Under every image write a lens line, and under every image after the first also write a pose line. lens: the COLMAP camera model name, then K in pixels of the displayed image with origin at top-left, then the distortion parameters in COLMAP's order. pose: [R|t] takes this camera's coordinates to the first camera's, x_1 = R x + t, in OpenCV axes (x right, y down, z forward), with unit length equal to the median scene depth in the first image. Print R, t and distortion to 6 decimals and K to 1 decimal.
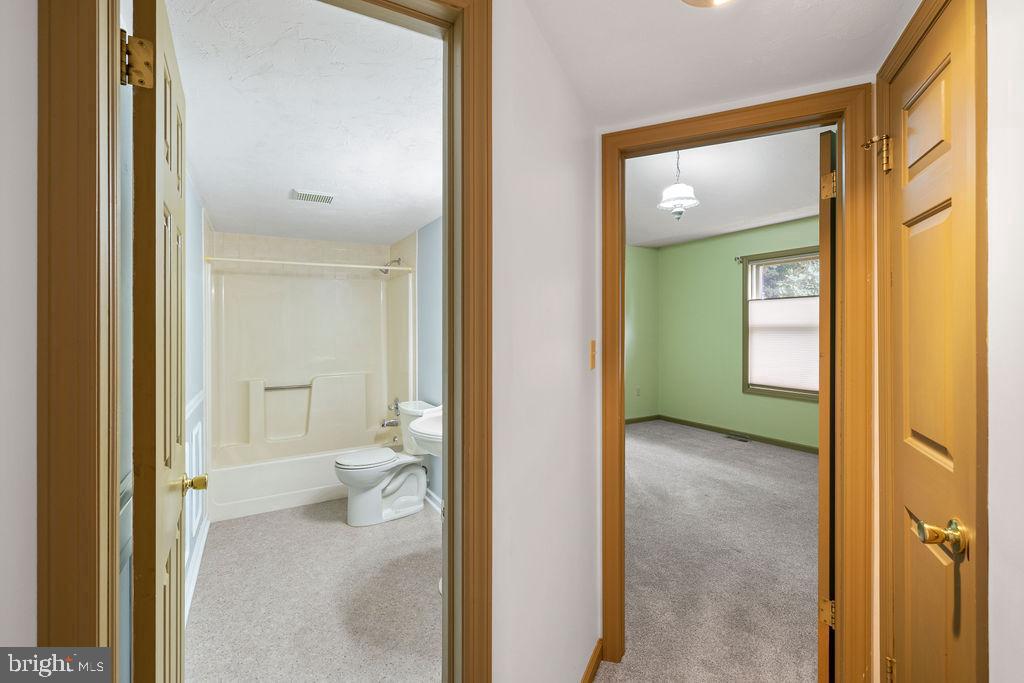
lens RADIAL K [[443.9, 0, 510.7], [0, 443.9, 340.8], [0, 0, 1]] dist [0.003384, -0.000589]
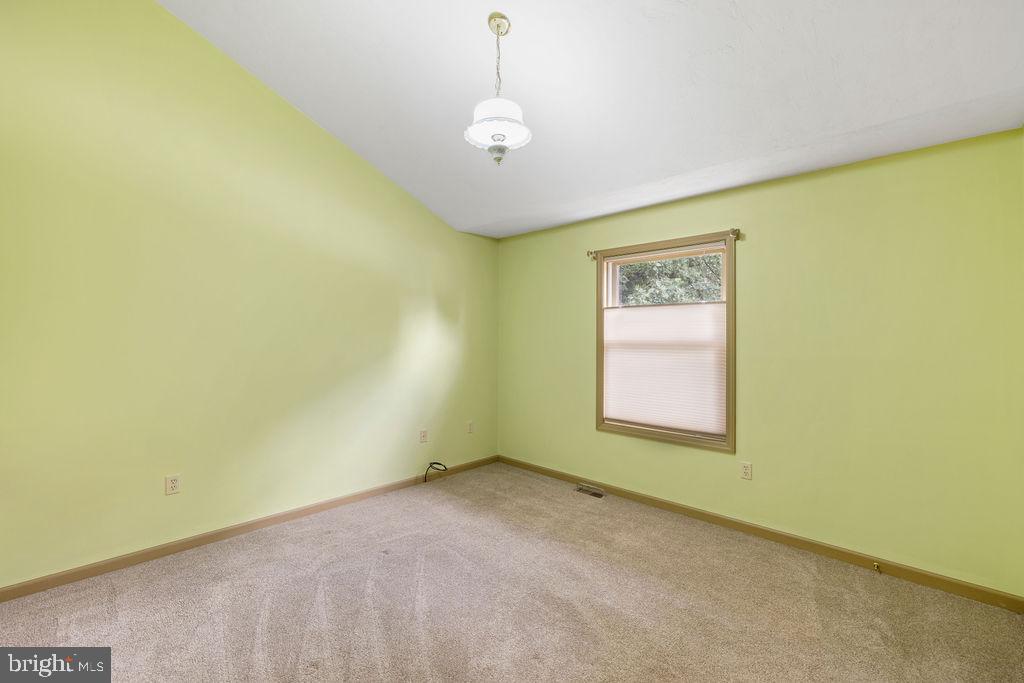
lens RADIAL K [[443.9, 0, 508.0], [0, 443.9, 350.9], [0, 0, 1]] dist [0.003384, -0.000589]
pose [[0.959374, 0.003721, 0.282112, 0.163440], [-0.002989, 0.999991, -0.003025, -0.015588], [-0.282120, 0.002058, 0.959377, 0.315590]]
